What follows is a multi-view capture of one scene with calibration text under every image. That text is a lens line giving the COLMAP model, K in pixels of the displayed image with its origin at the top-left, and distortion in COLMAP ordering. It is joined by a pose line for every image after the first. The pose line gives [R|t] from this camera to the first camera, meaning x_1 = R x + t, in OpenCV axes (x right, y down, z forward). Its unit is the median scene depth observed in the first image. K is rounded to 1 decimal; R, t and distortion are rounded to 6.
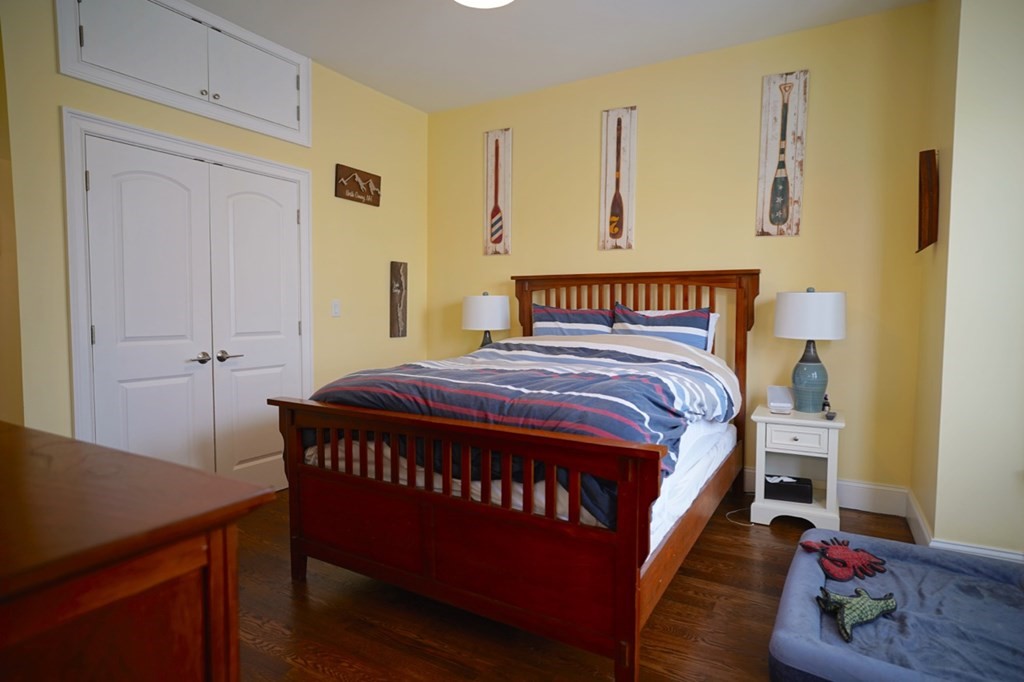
lens RADIAL K [[557.7, 0, 512.0], [0, 557.7, 341.0], [0, 0, 1]] dist [-0.054267, 0.038953]
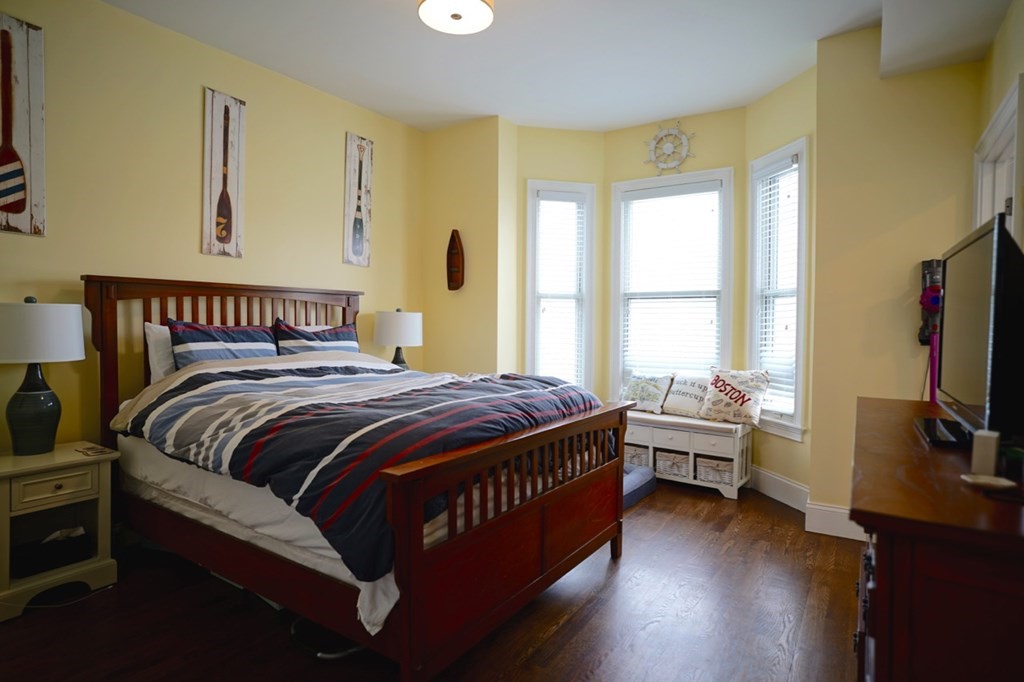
lens RADIAL K [[557.7, 0, 512.0], [0, 557.7, 341.0], [0, 0, 1]] dist [-0.054267, 0.038953]
pose [[0.058463, -0.028214, 0.997891, -0.650395], [0.061740, 0.997789, 0.024594, -0.028066], [-0.996379, 0.060171, 0.060076, 0.524157]]
